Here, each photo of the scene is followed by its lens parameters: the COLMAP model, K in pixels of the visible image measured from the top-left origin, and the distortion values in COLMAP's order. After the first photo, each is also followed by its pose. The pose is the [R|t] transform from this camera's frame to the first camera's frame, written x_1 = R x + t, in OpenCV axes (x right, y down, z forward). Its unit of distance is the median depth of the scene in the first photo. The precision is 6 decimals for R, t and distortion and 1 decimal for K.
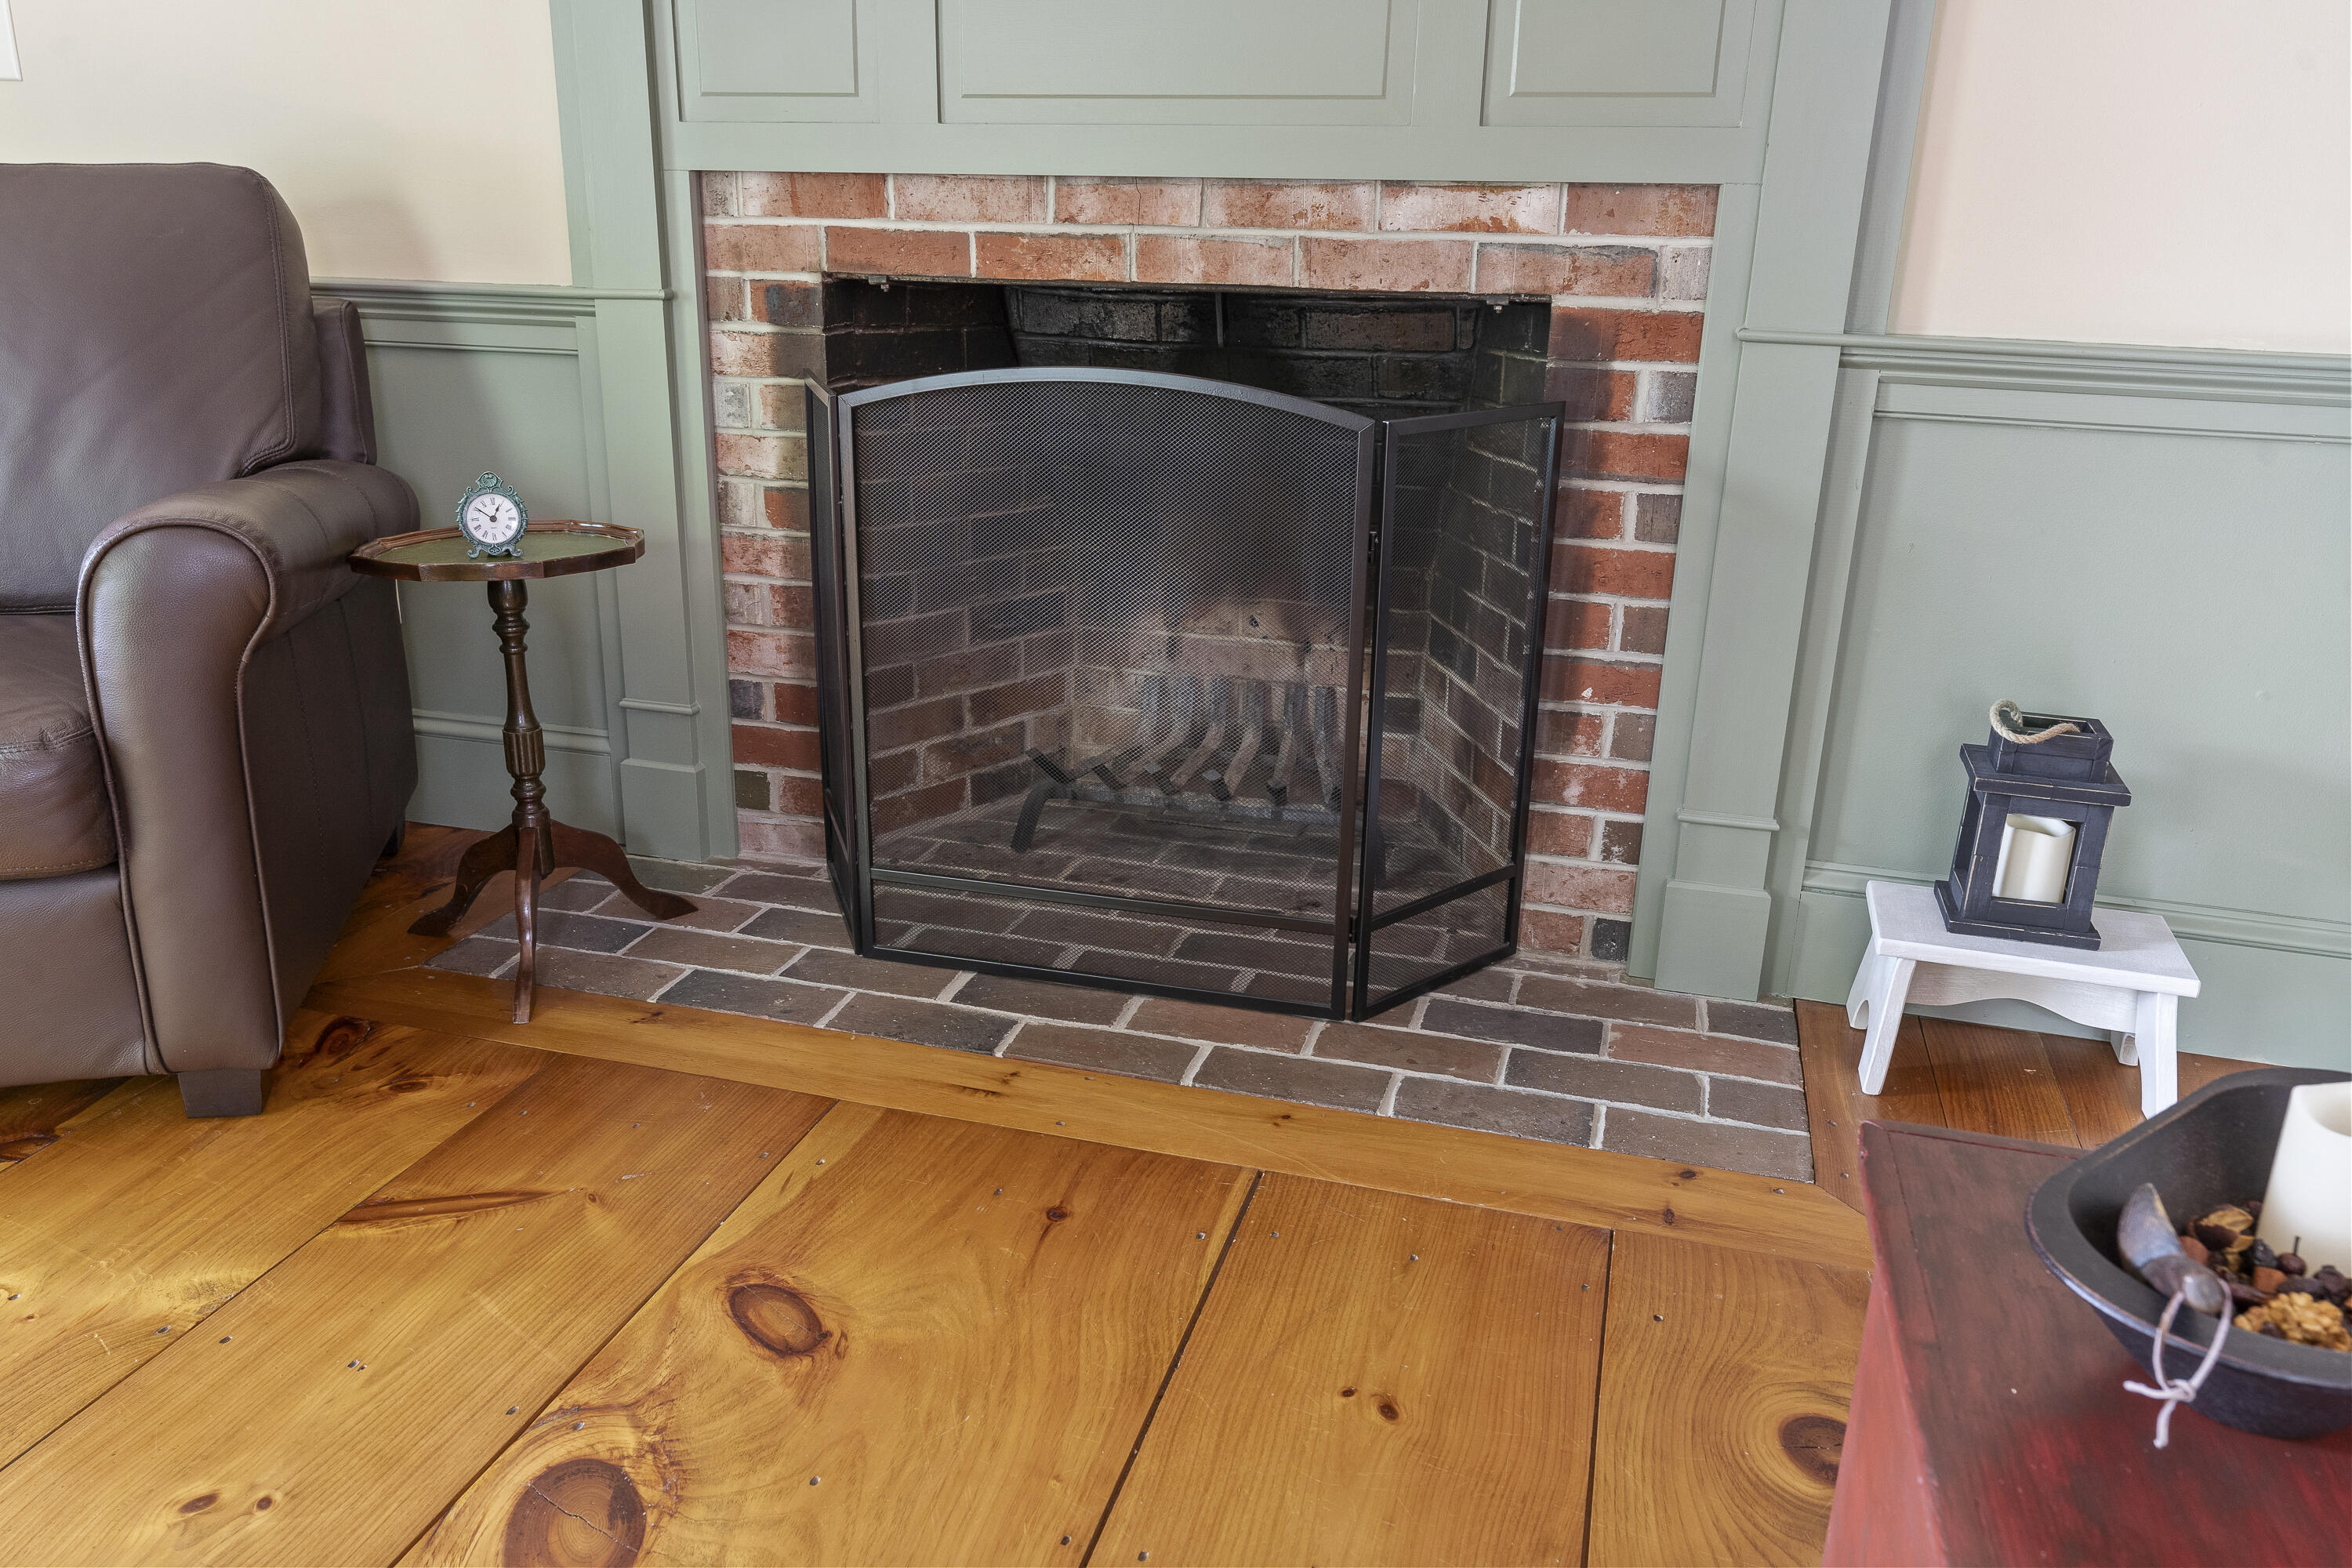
lens RADIAL K [[1750.7, 0, 1168.7], [0, 1750.7, 780.0], [0, 0, 1]] dist [0.003748, -0.004960]
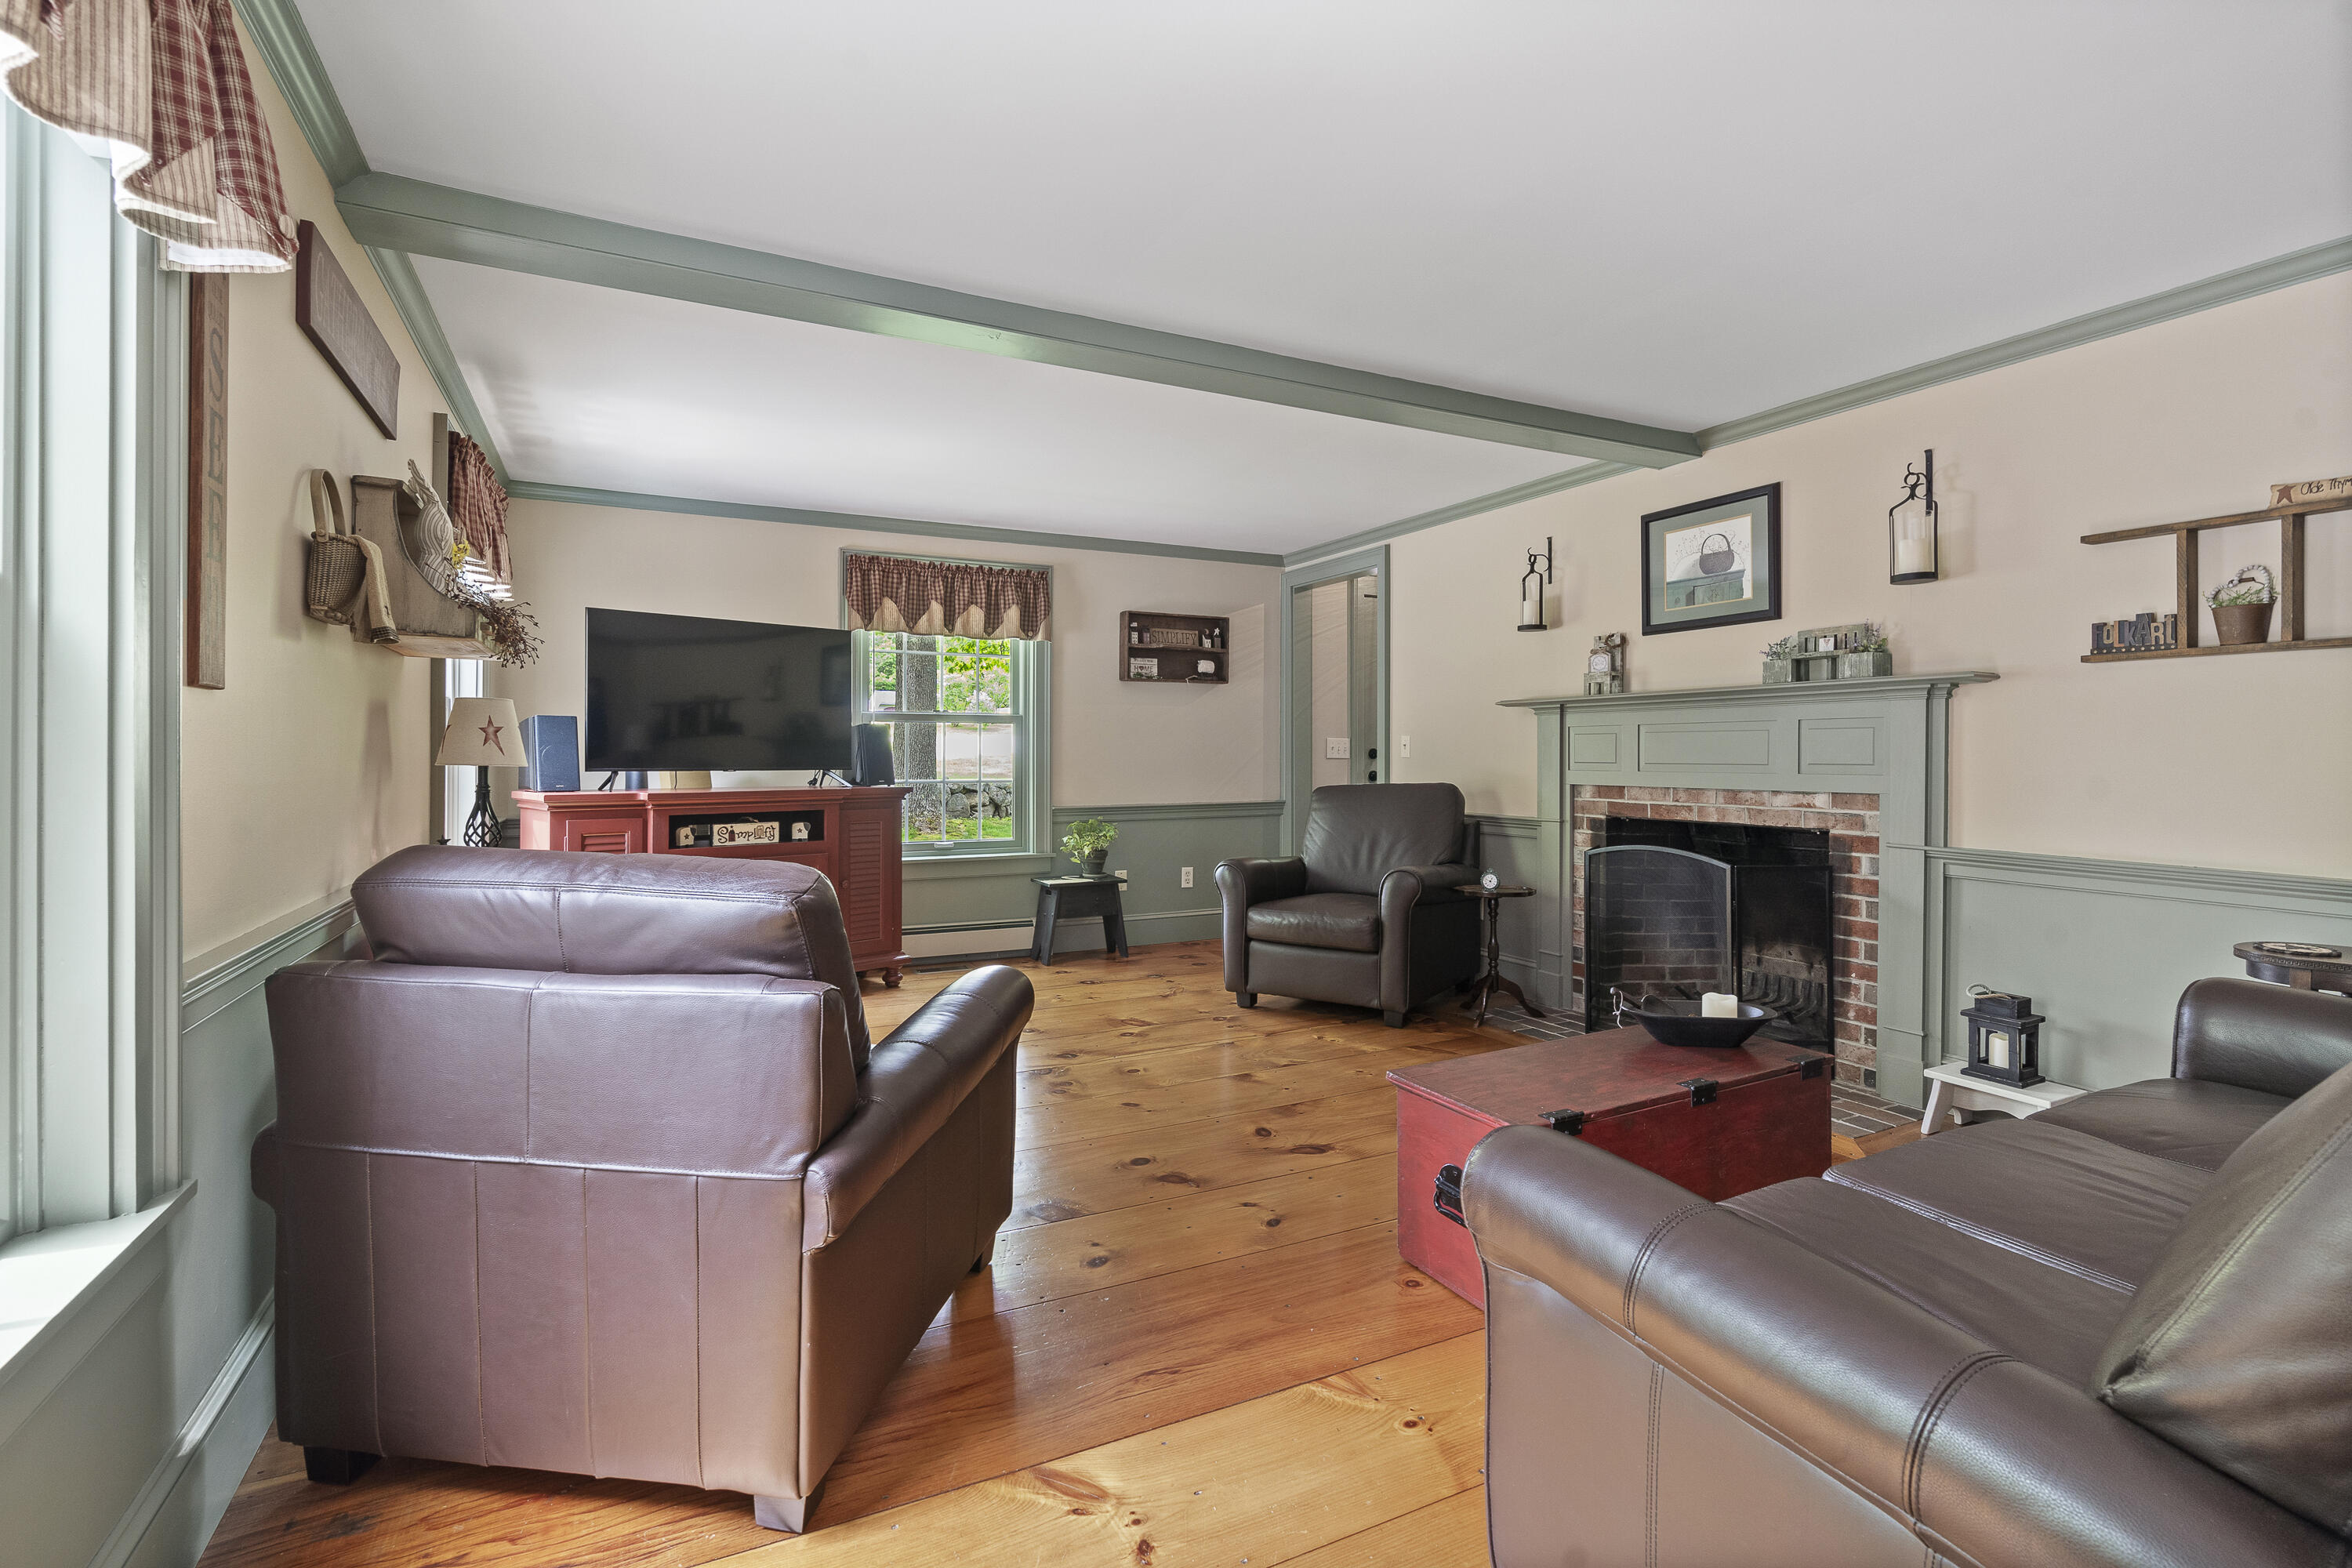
lens RADIAL K [[1079.5, 0, 1187.5], [0, 1079.5, 759.8], [0, 0, 1]] dist [-0.010068, 0.000328]
pose [[0.684373, -0.014679, -0.728985, 0.760287], [-0.214975, 0.951291, -0.220975, 0.221804], [0.696721, 0.307943, 0.647882, -0.876929]]
